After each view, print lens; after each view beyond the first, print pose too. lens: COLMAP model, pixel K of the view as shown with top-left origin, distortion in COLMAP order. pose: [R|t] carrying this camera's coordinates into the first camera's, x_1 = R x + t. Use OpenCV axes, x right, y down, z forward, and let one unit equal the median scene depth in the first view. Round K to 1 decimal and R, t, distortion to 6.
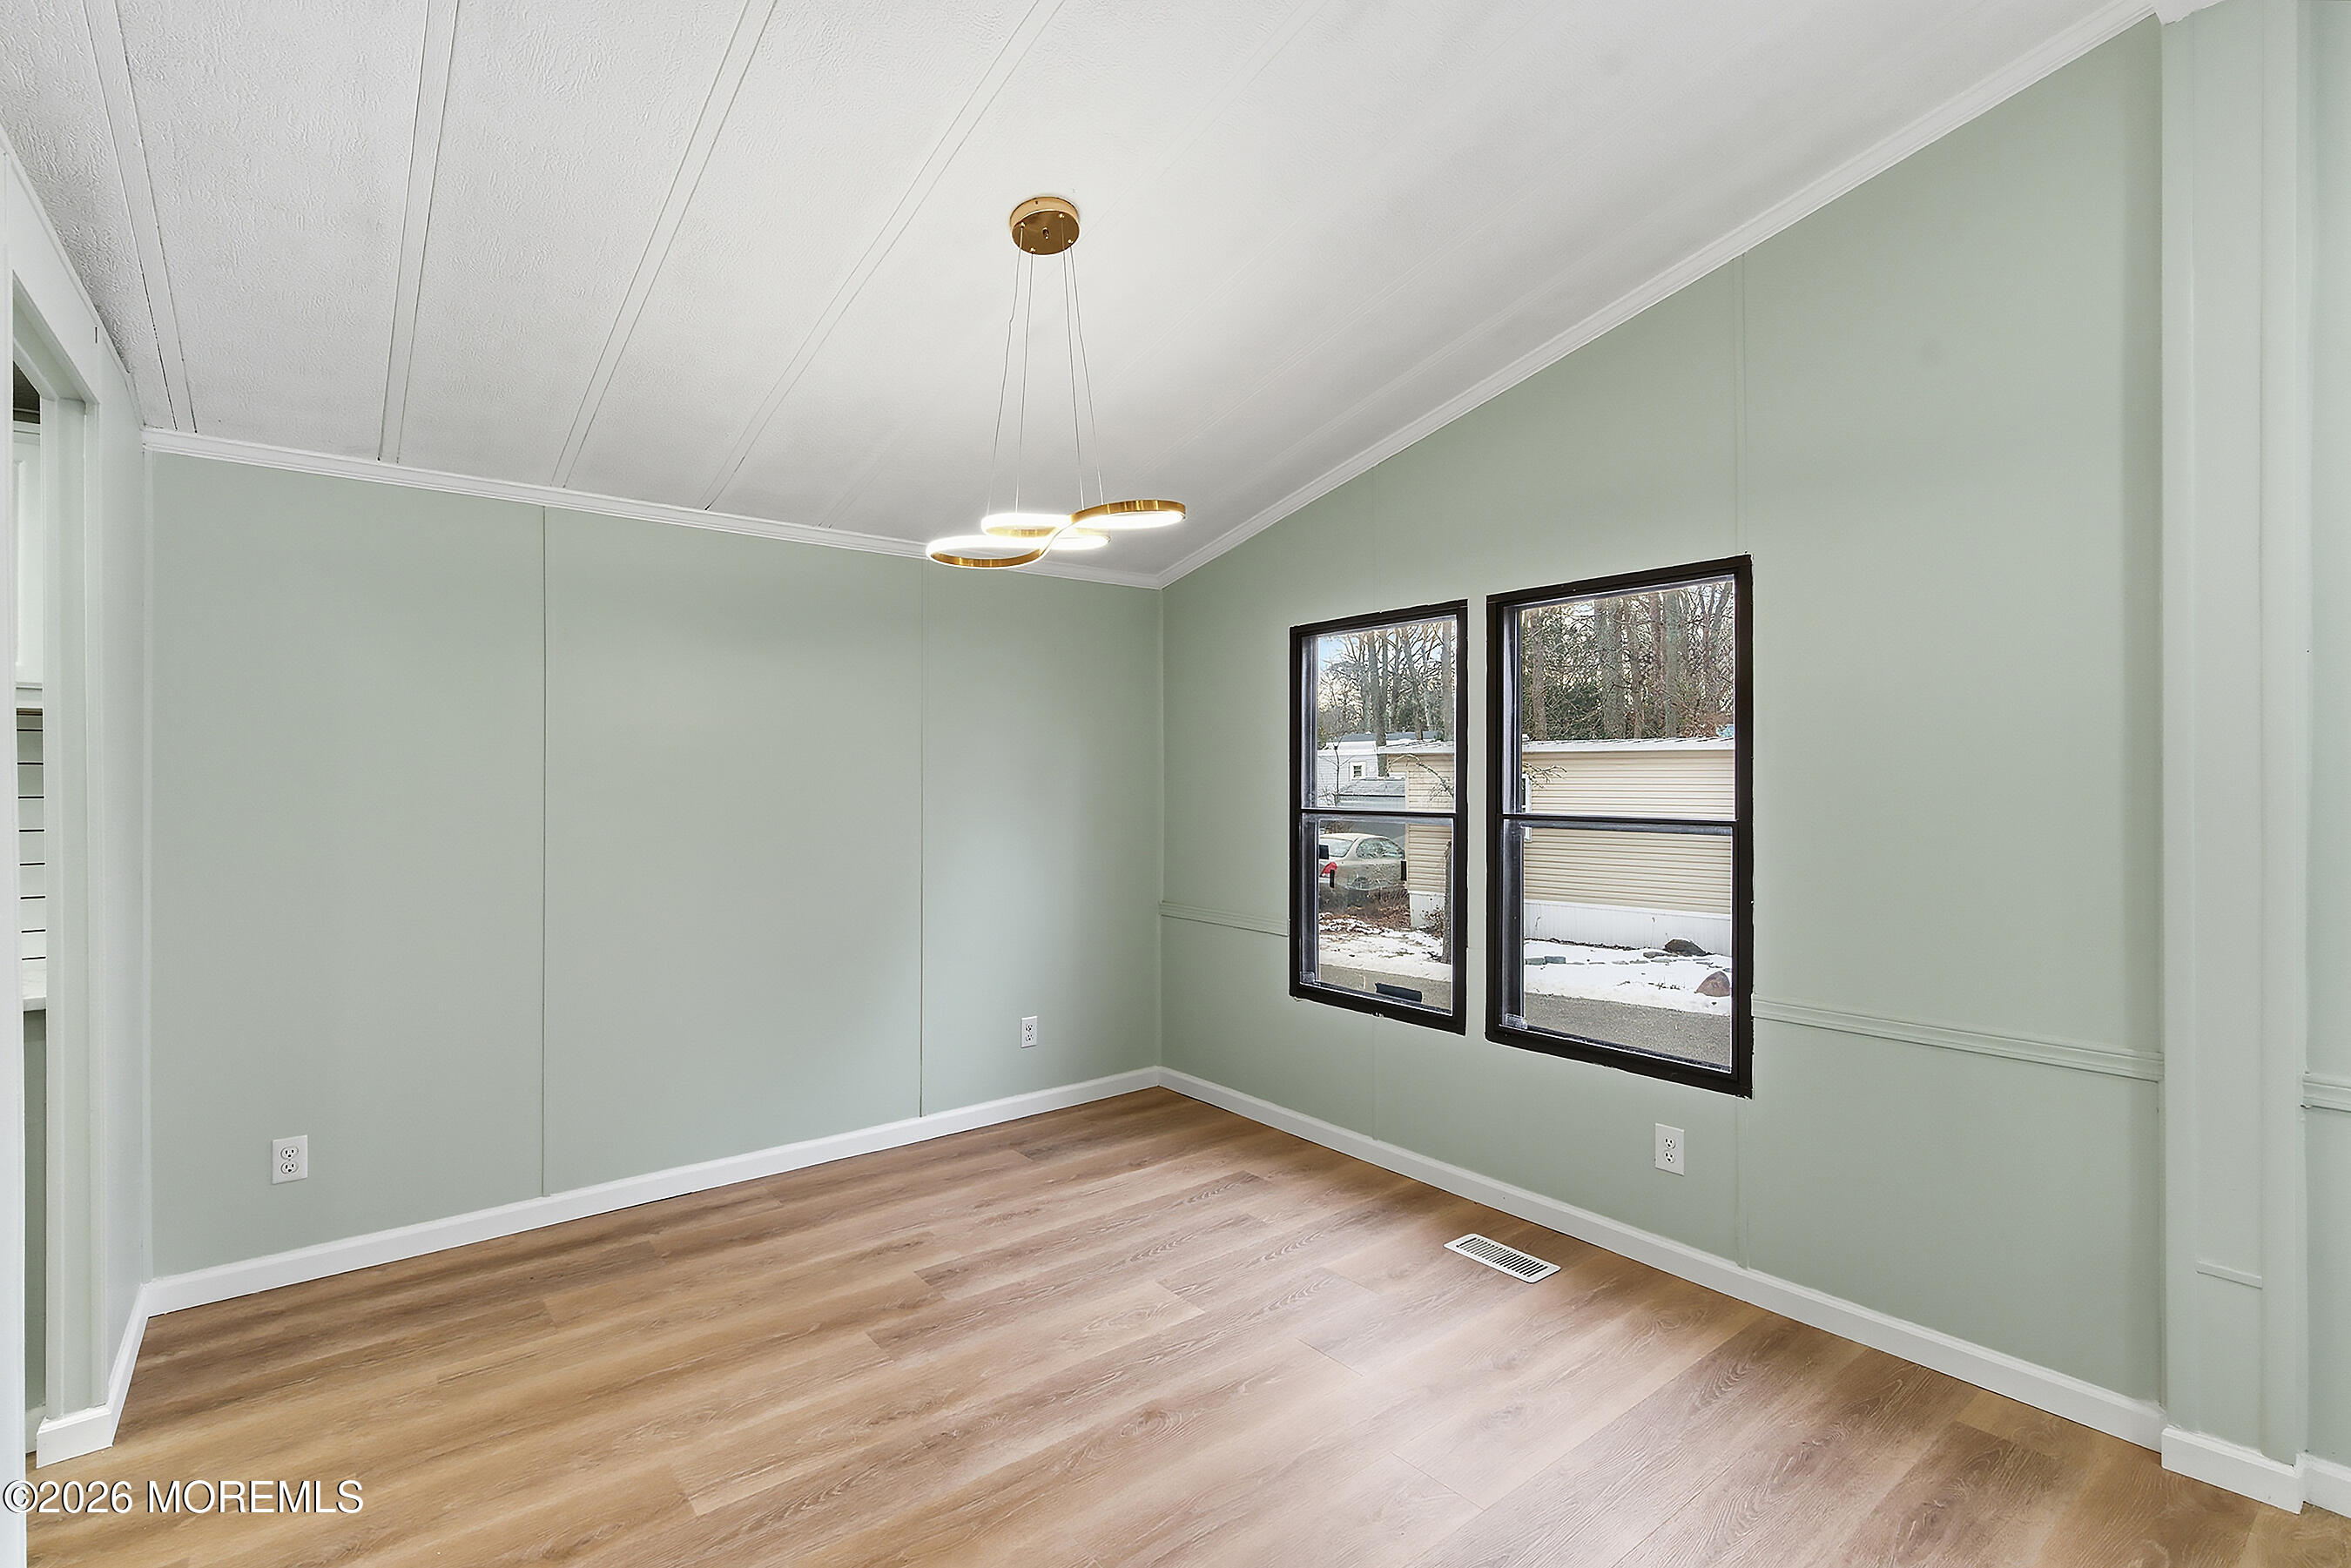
lens RADIAL K [[1067.9, 0, 1175.5], [0, 1067.9, 784.0], [0, 0, 1]] dist [0.001246, 0.000083]
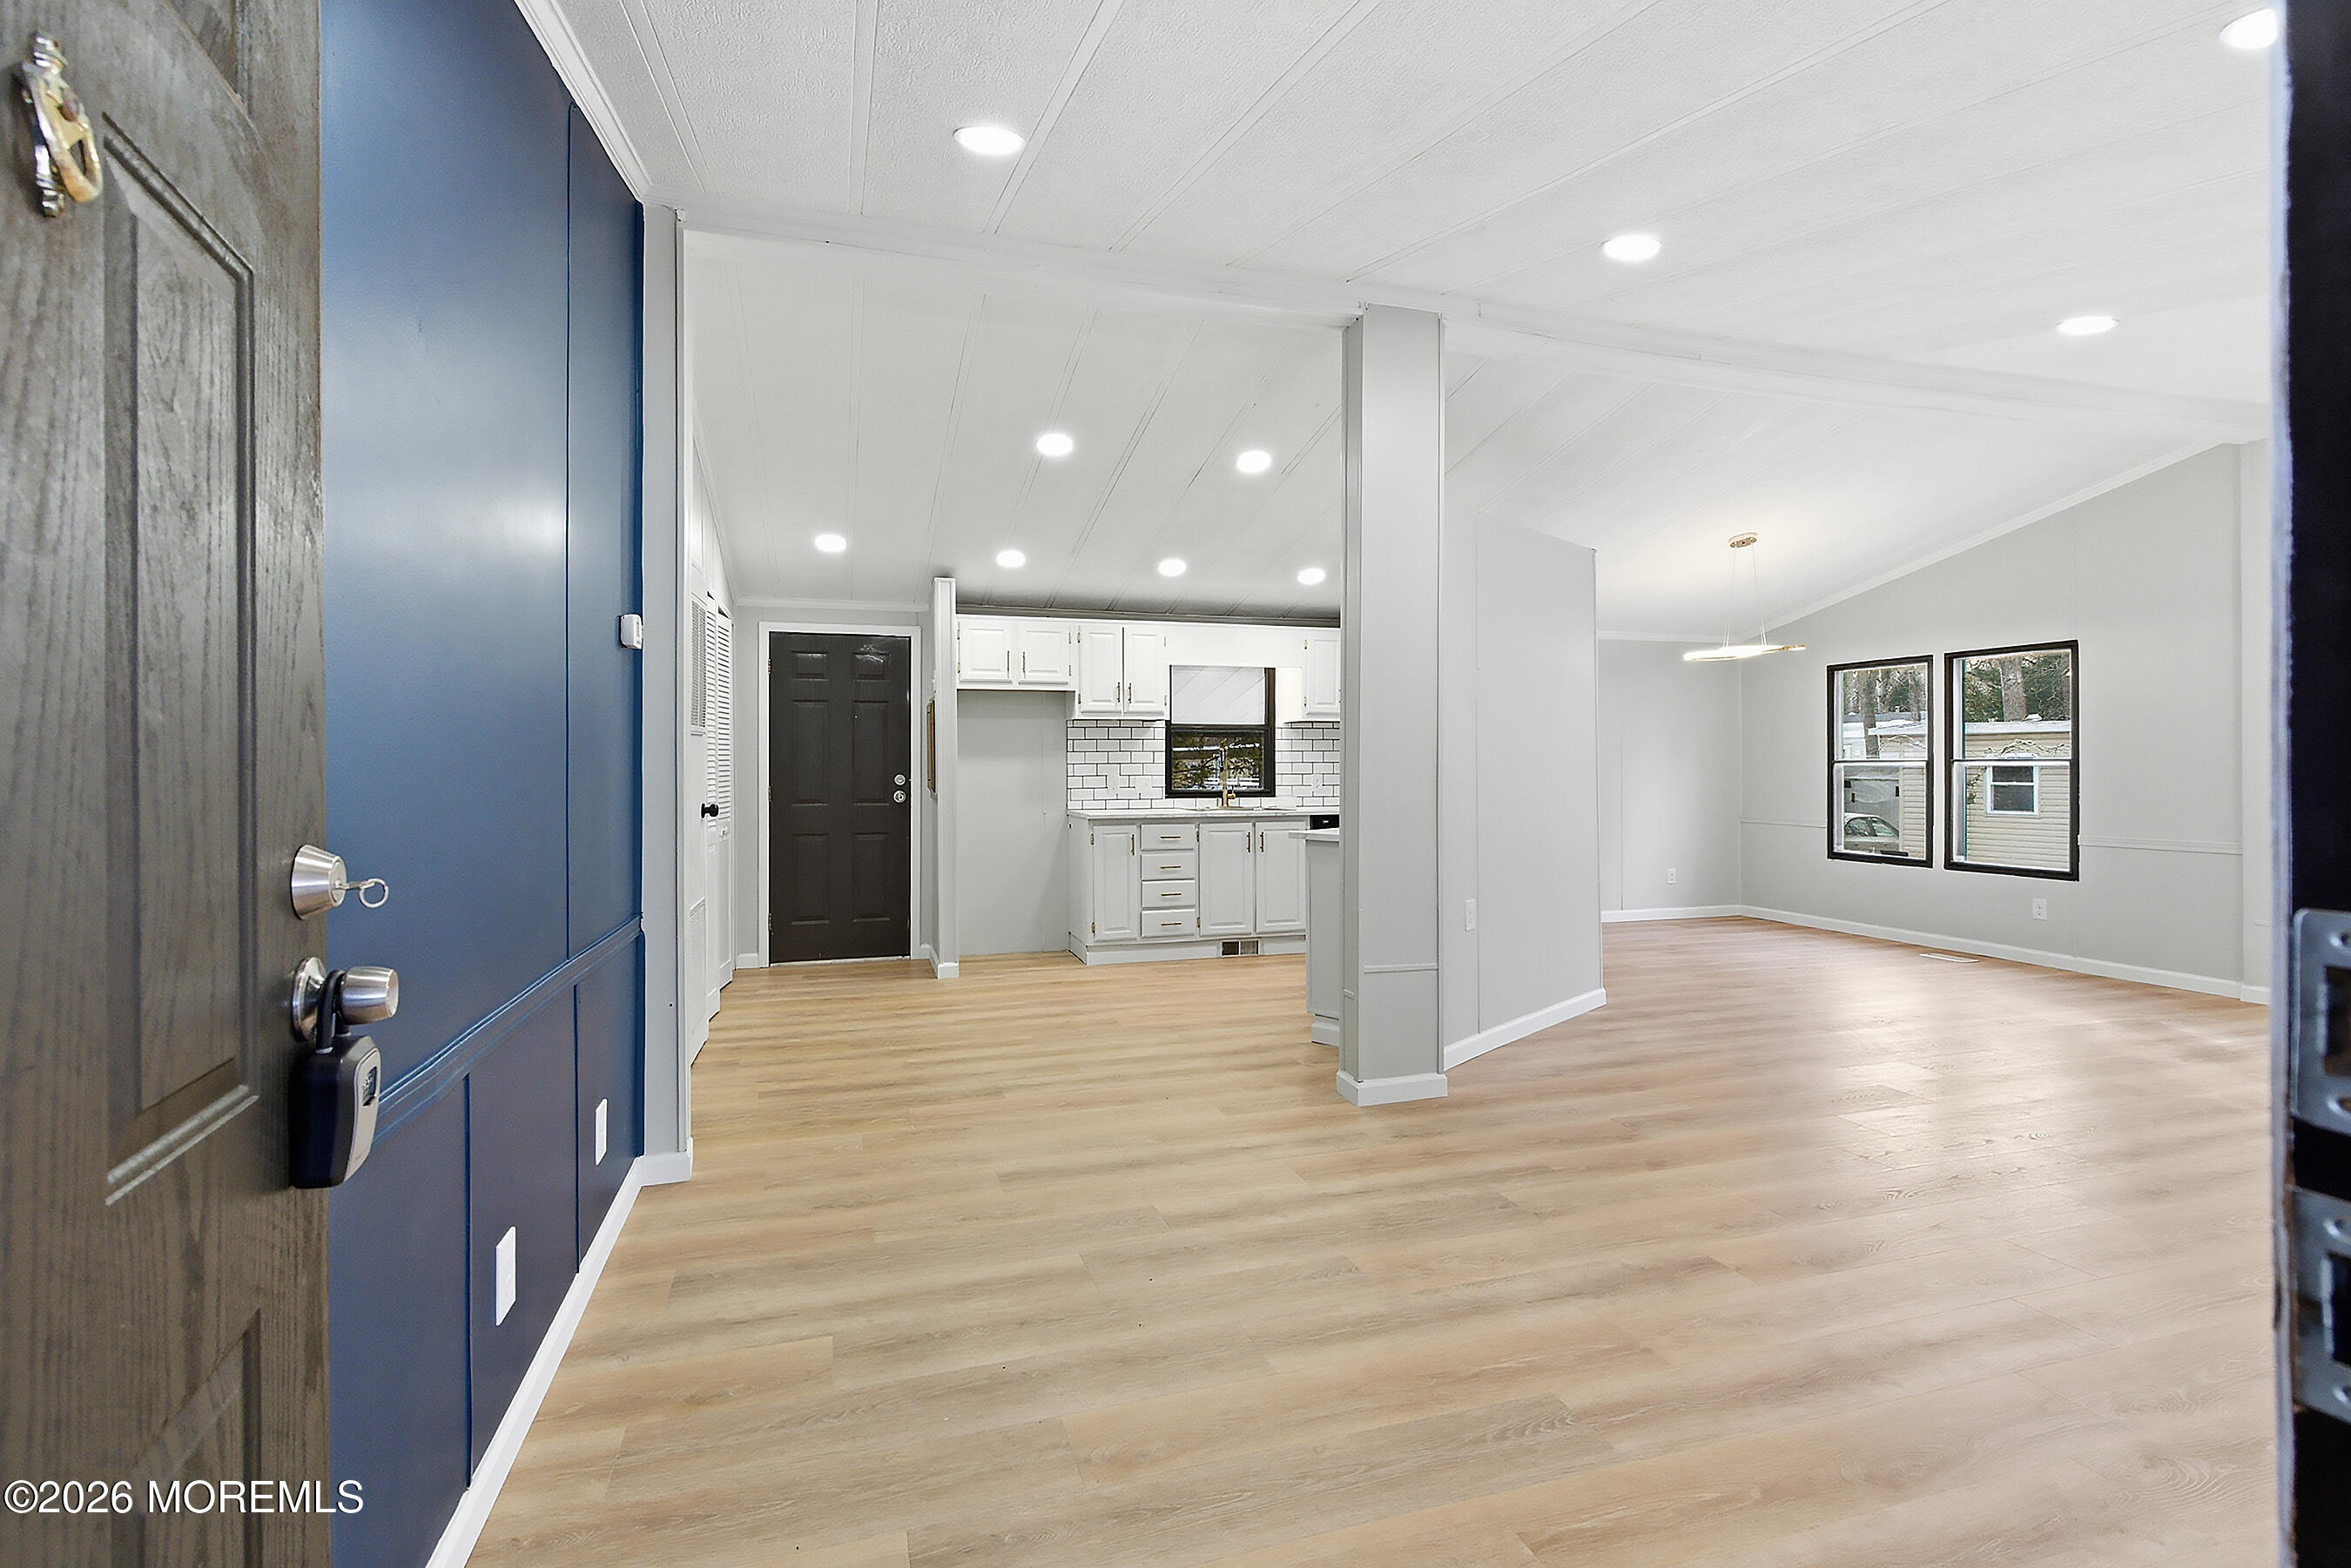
lens RADIAL K [[1097.5, 0, 1174.5], [0, 1097.5, 759.7], [0, 0, 1]] dist [0.003081, -0.000165]
pose [[0.931822, -0.001162, -0.362913, -0.332990], [-0.002796, 0.999942, -0.010382, 0.056303], [0.362904, 0.010689, 0.931765, -1.564085]]
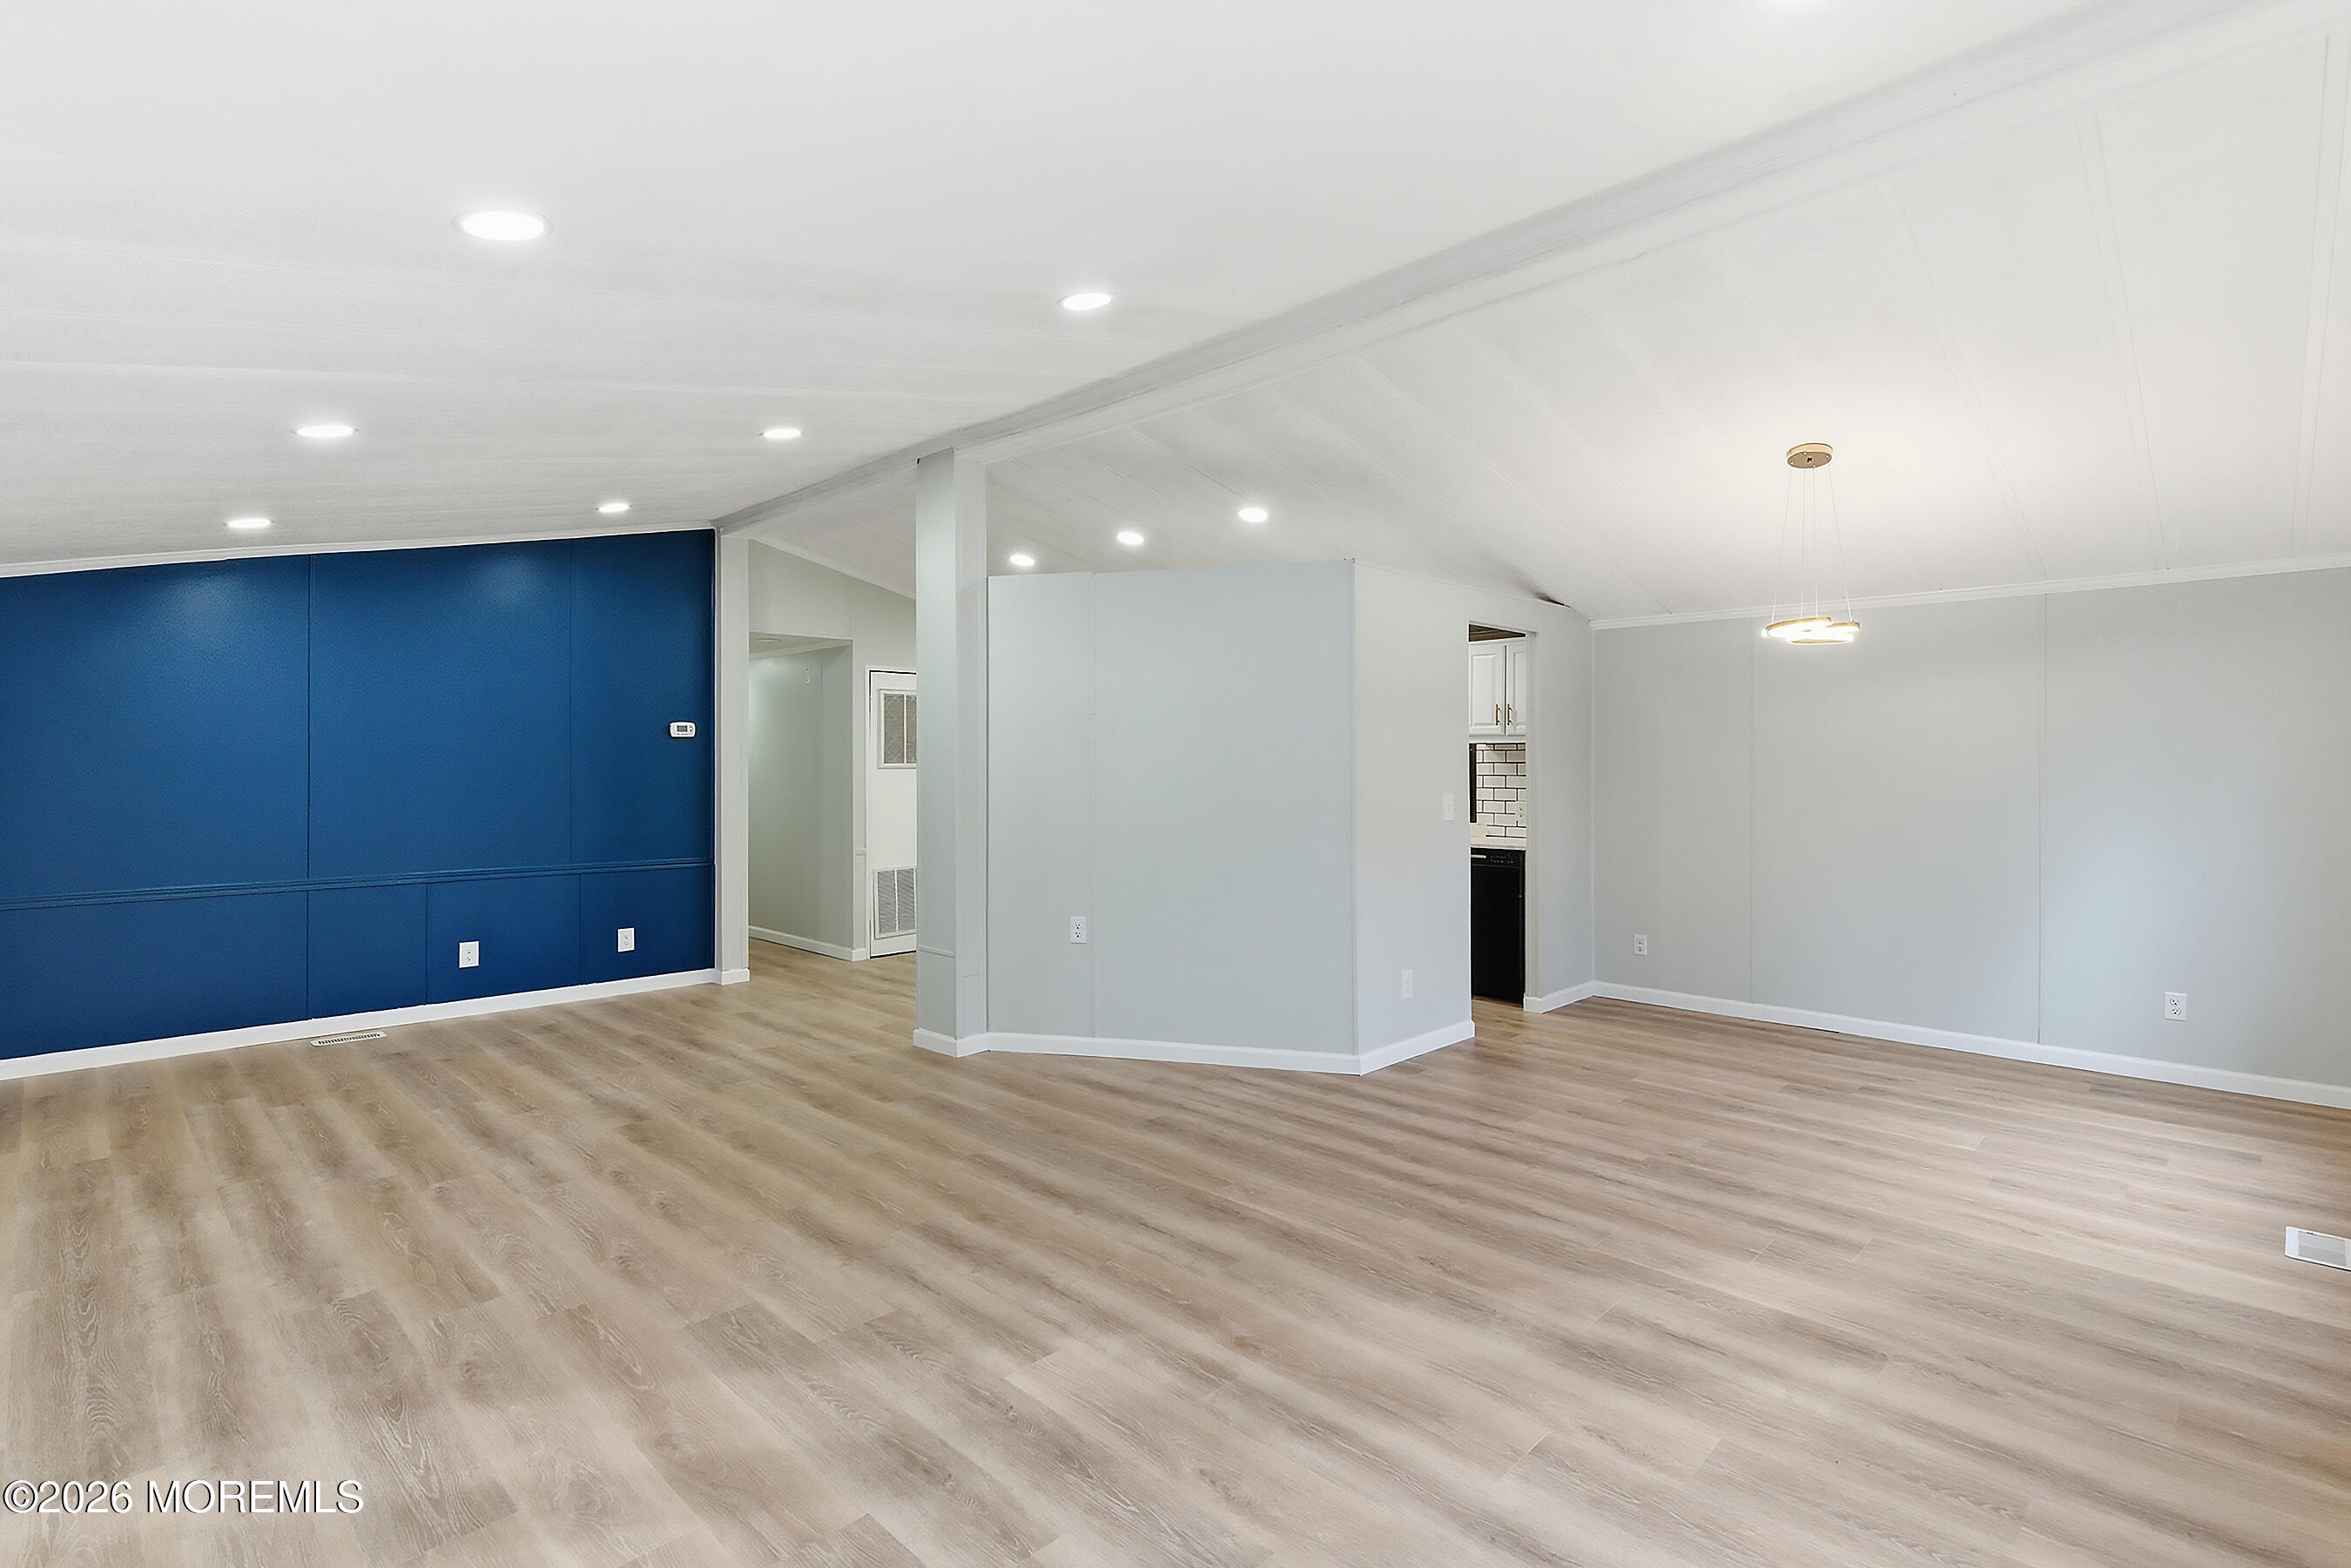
lens RADIAL K [[1106.7, 0, 1157.4], [0, 1106.7, 760.6], [0, 0, 1]] dist [-0.002777, -0.001617]
pose [[0.116448, -0.000845, -0.993196, 1.113986], [-0.009465, 0.999953, -0.001960, -0.004584], [0.993152, 0.009629, 0.116435, -0.199062]]
